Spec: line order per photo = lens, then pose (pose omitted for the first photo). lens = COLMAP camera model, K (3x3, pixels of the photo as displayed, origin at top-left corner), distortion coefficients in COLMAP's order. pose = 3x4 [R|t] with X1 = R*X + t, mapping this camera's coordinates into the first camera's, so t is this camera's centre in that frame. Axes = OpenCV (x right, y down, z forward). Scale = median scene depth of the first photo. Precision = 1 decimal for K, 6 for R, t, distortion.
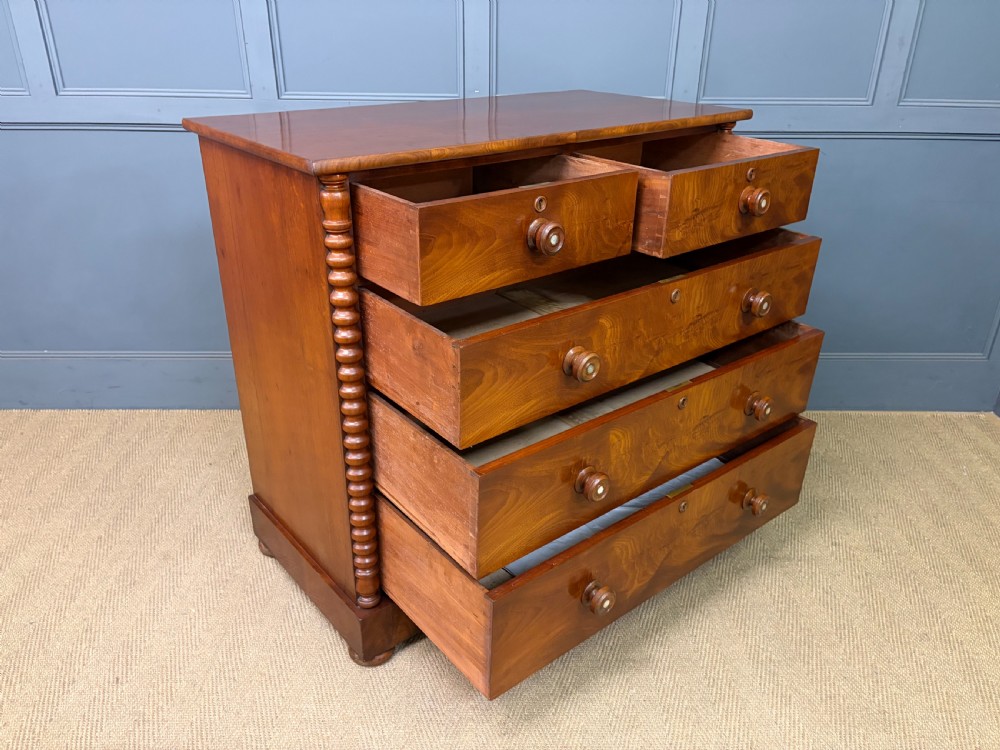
lens RADIAL K [[759.0, 0, 499.8], [0, 759.0, 376.1], [0, 0, 1]] dist [0.047420, -0.066012]
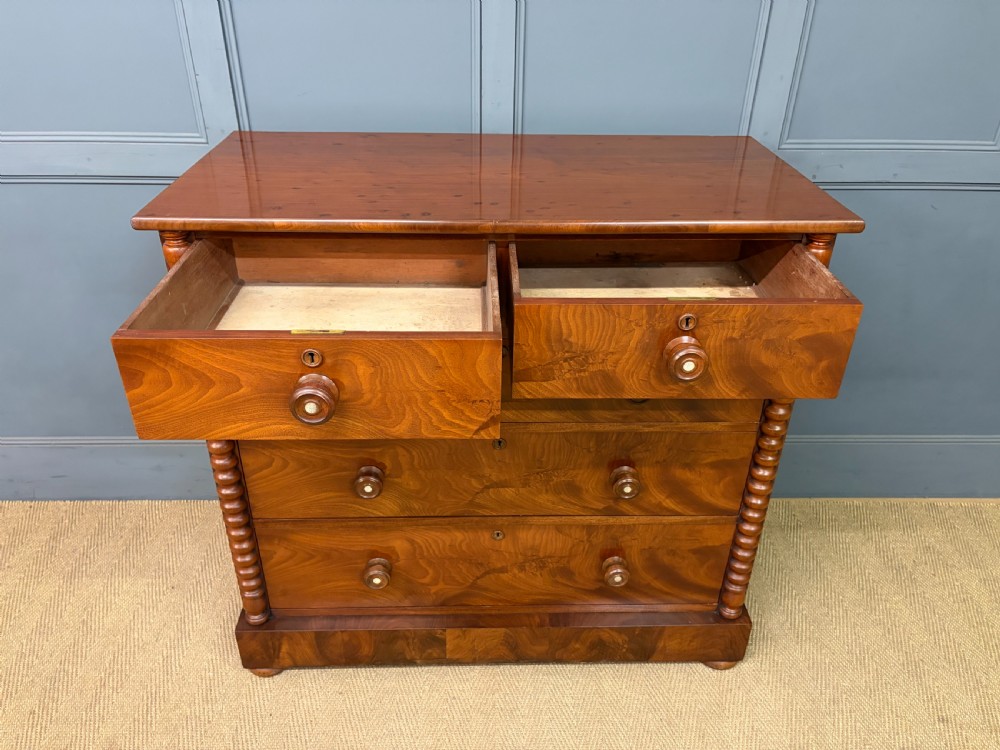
lens RADIAL K [[759.0, 0, 497.3], [0, 759.0, 380.0], [0, 0, 1]] dist [0.047420, -0.066012]
pose [[0.999998, 0.001534, -0.001345, -0.032698], [-0.001419, 0.996670, 0.081525, -0.213722], [0.001466, -0.081523, 0.996670, 0.235862]]
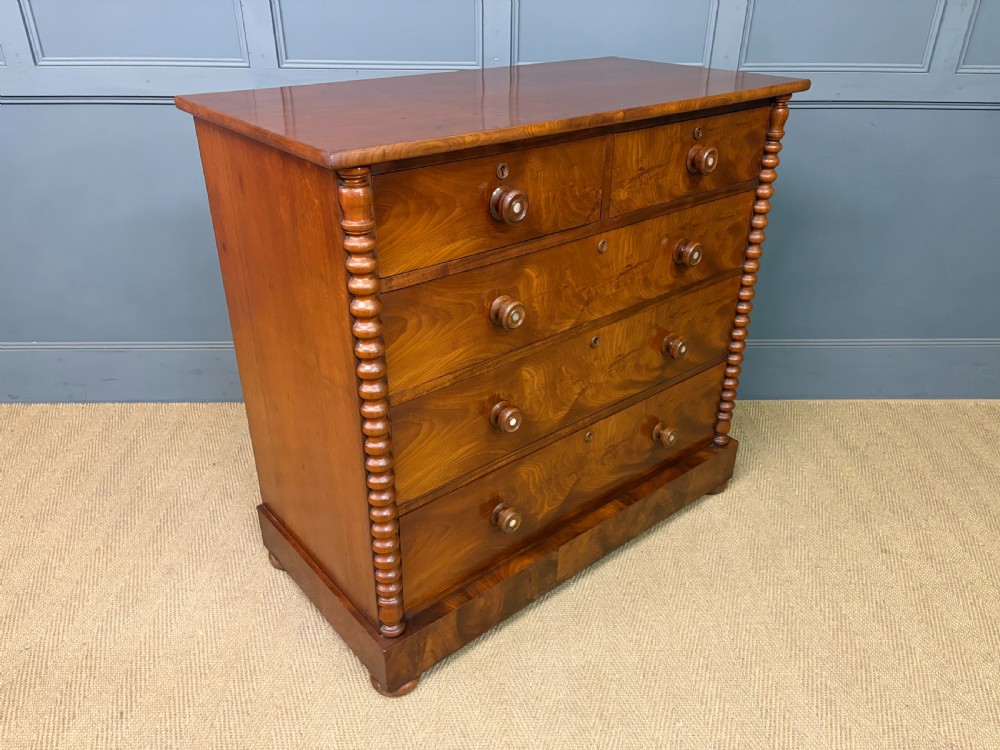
lens RADIAL K [[759.0, 0, 499.2], [0, 759.0, 378.6], [0, 0, 1]] dist [0.047420, -0.066012]
pose [[0.999982, -0.005456, 0.002449, -0.036250], [0.005323, 0.998662, 0.051429, -0.043809], [-0.002726, -0.051415, 0.998674, 0.080721]]
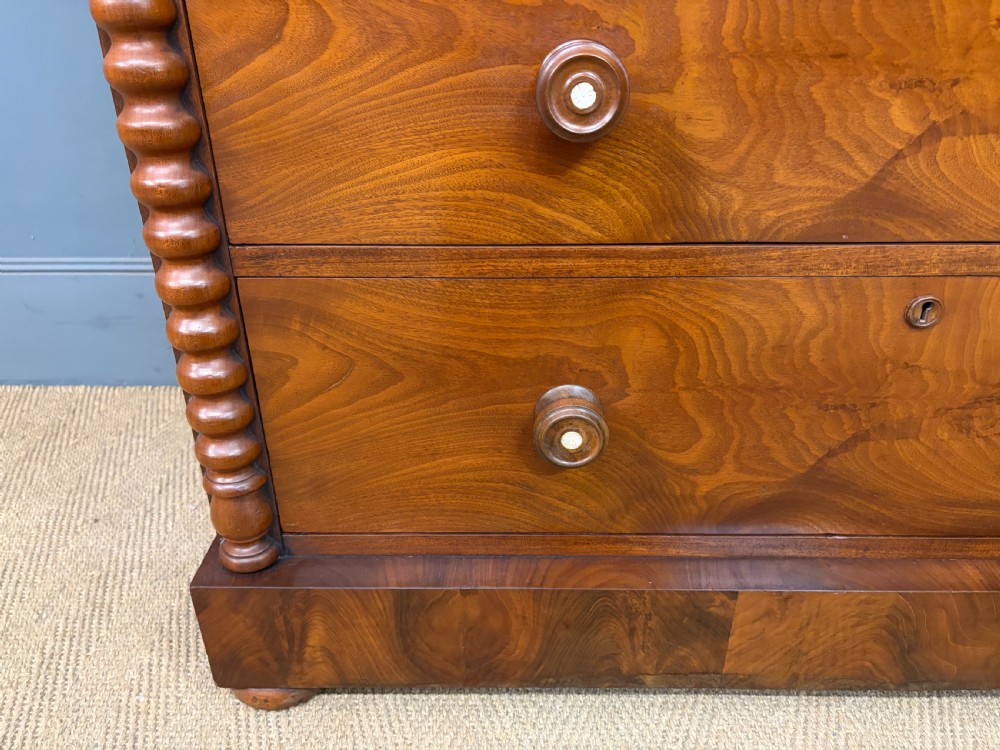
lens RADIAL K [[759.0, 0, 504.6], [0, 759.0, 380.9], [0, 0, 1]] dist [0.047420, -0.066012]
pose [[0.998681, 0.004973, -0.051104, -0.173115], [-0.003496, 0.999575, 0.028956, 0.035564], [0.051226, -0.028739, 0.998273, 0.739307]]
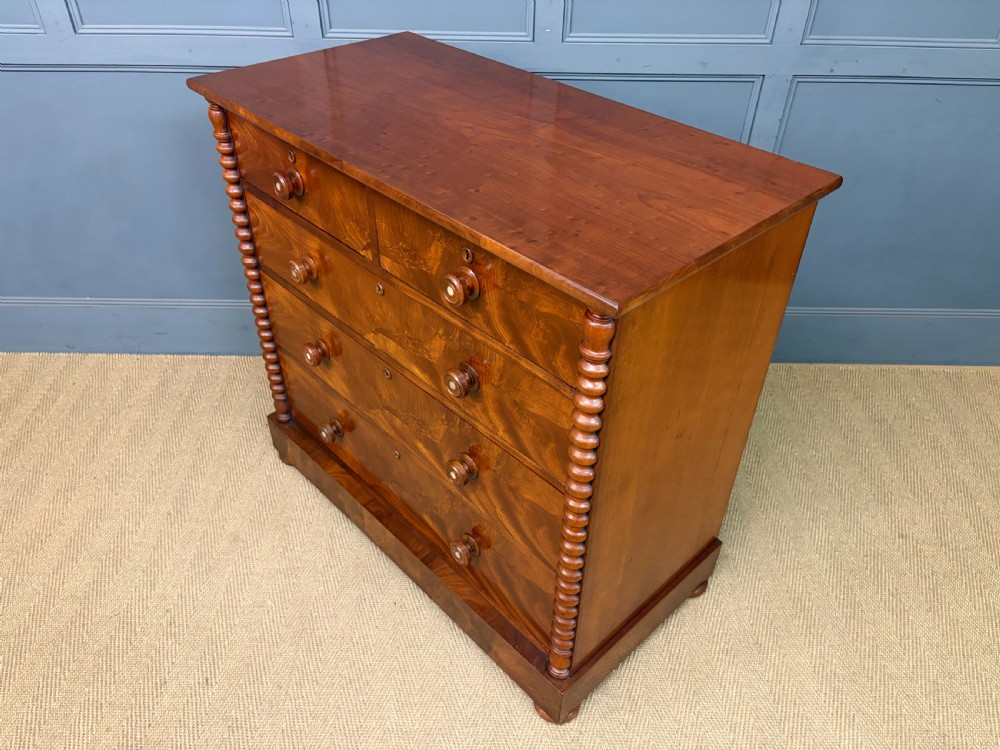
lens RADIAL K [[759.0, 0, 493.9], [0, 759.0, 379.6], [0, 0, 1]] dist [0.047420, -0.066012]
pose [[0.999486, 0.018389, -0.026264, -0.070831], [-0.012012, 0.974280, 0.225018, -0.204737], [0.029726, -0.224587, 0.974000, 0.067079]]
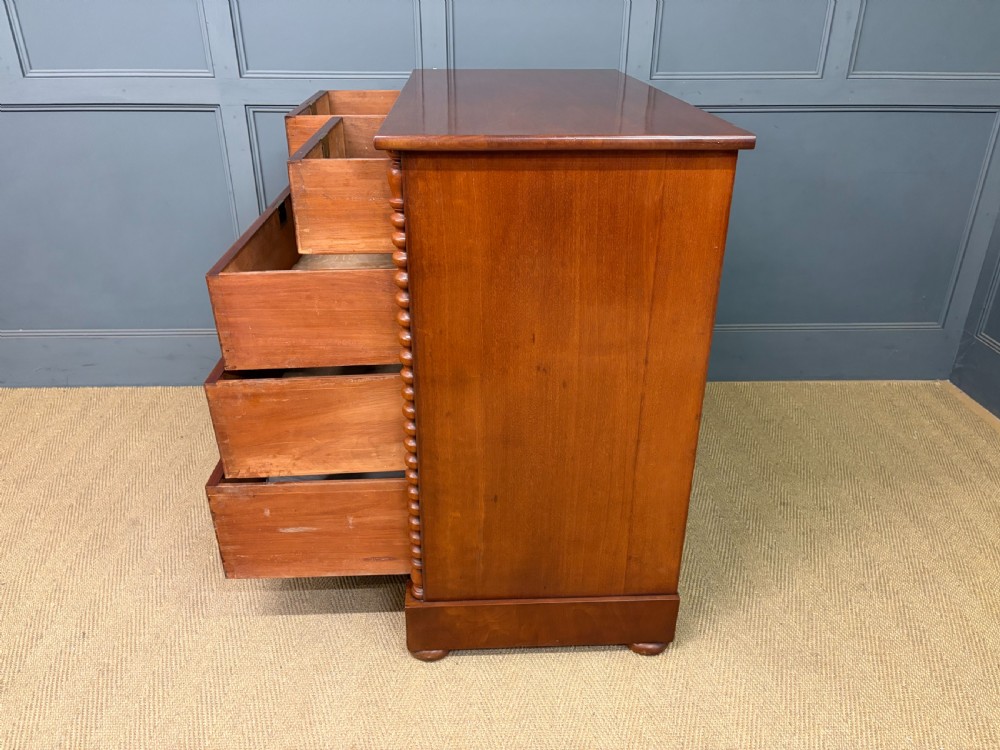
lens RADIAL K [[759.0, 0, 500.1], [0, 759.0, 379.3], [0, 0, 1]] dist [0.047420, -0.066012]
pose [[0.999931, -0.011436, 0.002849, 0.056736], [0.011395, 0.999839, 0.013894, 0.034371], [-0.003008, -0.013860, 0.999899, -0.032742]]
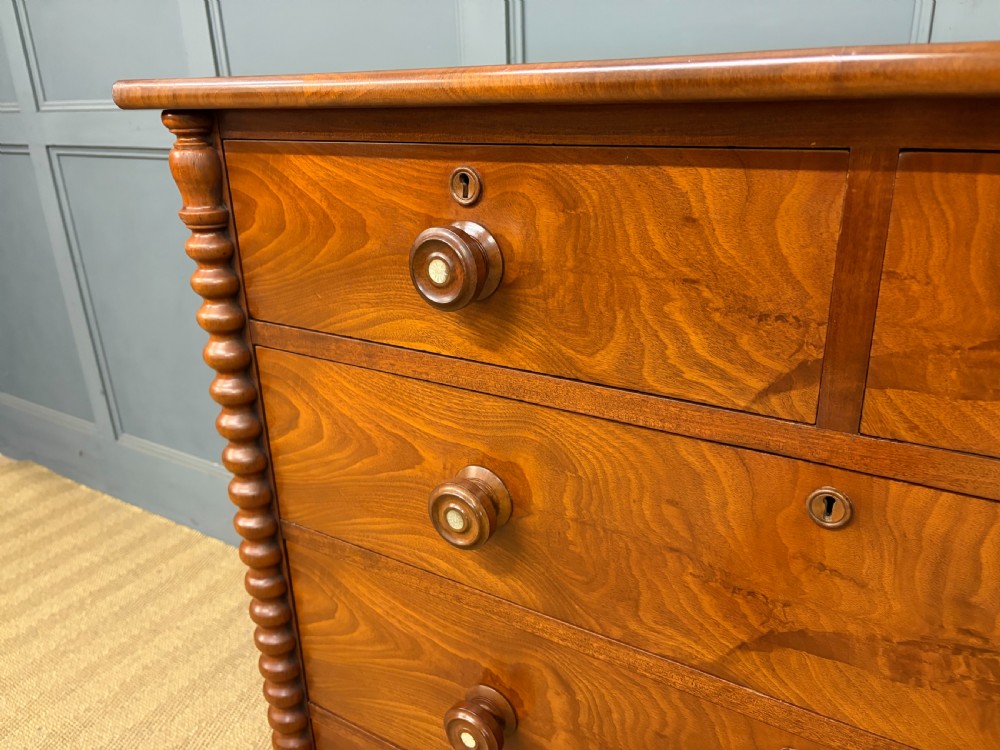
lens RADIAL K [[759.0, 0, 501.2], [0, 759.0, 374.2], [0, 0, 1]] dist [0.047420, -0.066012]
pose [[0.832010, 0.156219, -0.532311, 0.004286], [-0.203386, 0.978617, -0.030697, -0.194960], [0.516133, 0.133805, 0.845992, 0.677719]]
